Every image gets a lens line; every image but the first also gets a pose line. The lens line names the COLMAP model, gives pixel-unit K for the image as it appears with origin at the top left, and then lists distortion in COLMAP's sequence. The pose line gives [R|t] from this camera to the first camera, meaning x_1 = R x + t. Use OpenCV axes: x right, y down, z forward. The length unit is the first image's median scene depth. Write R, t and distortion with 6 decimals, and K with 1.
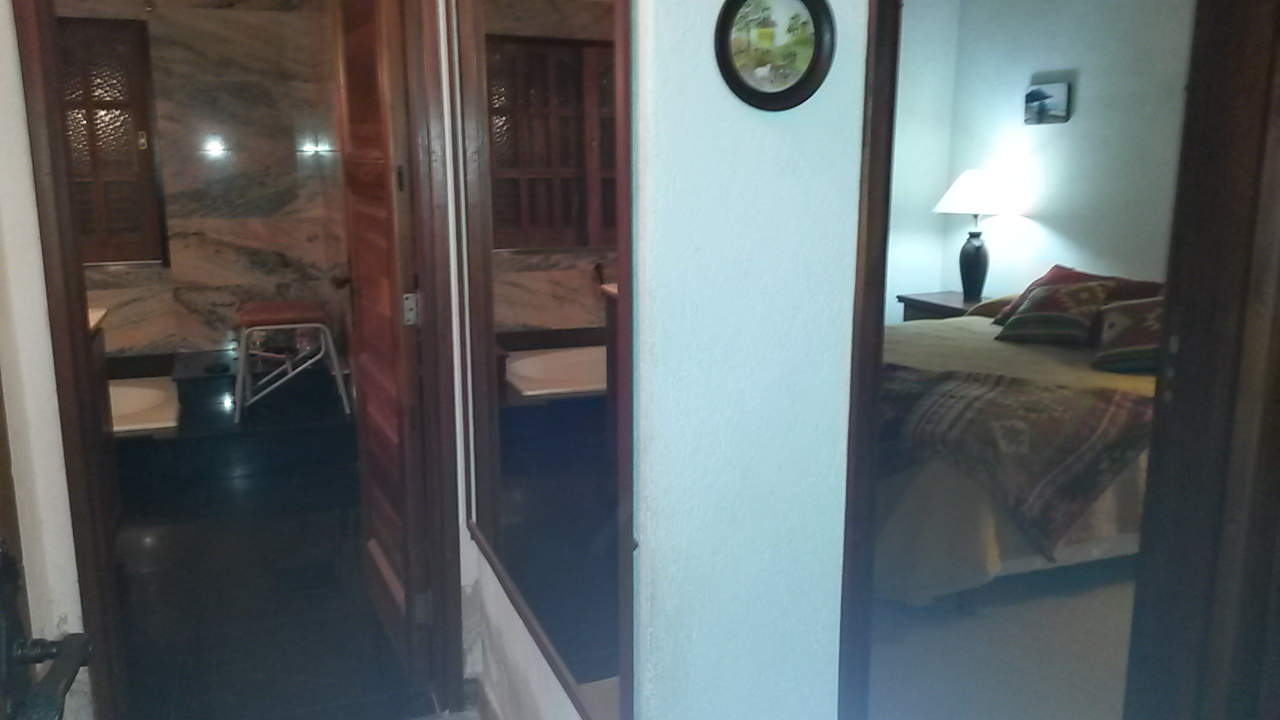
lens RADIAL K [[1017.5, 0, 640.0], [0, 1017.5, 360.0], [0, 0, 1]] dist [0.079878, -0.082450]
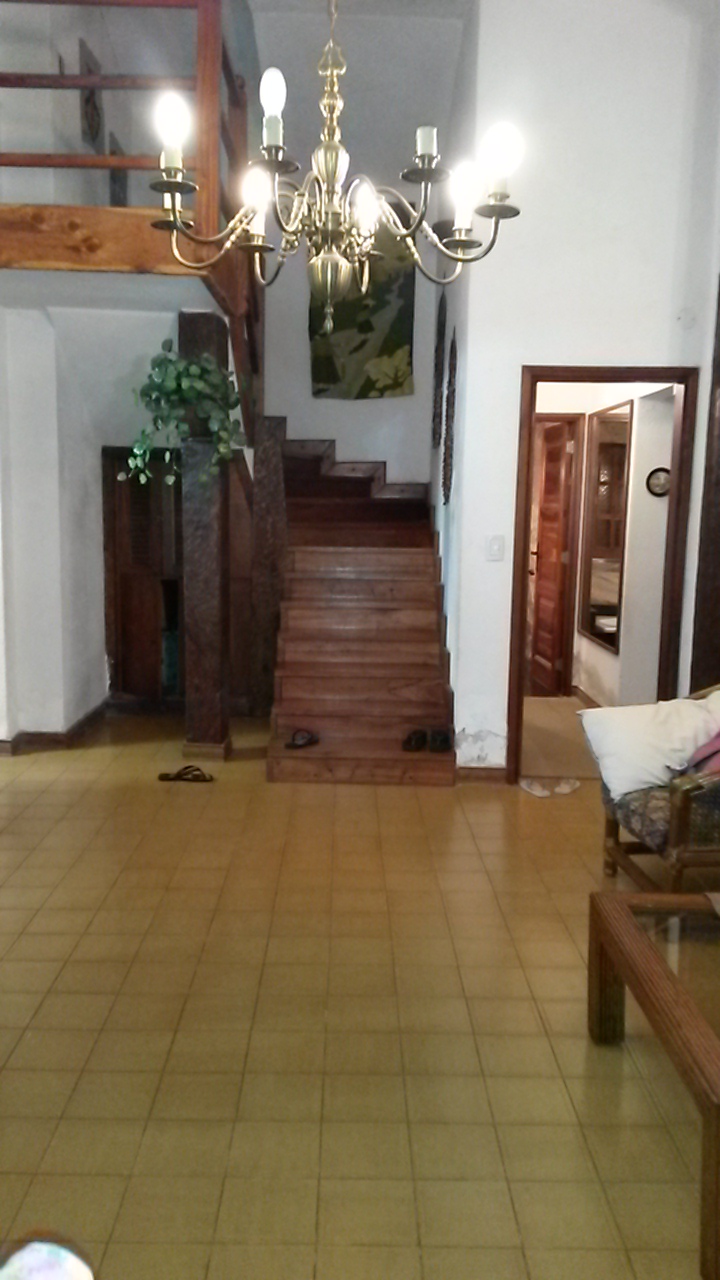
lens RADIAL K [[1017.5, 0, 360.0], [0, 1017.5, 640.0], [0, 0, 1]] dist [0.079878, -0.082450]
pose [[0.932454, 0.067302, -0.354965, 0.772926], [-0.091821, 0.994382, -0.052668, 1.059696], [0.349426, 0.081704, 0.933395, -5.175723]]
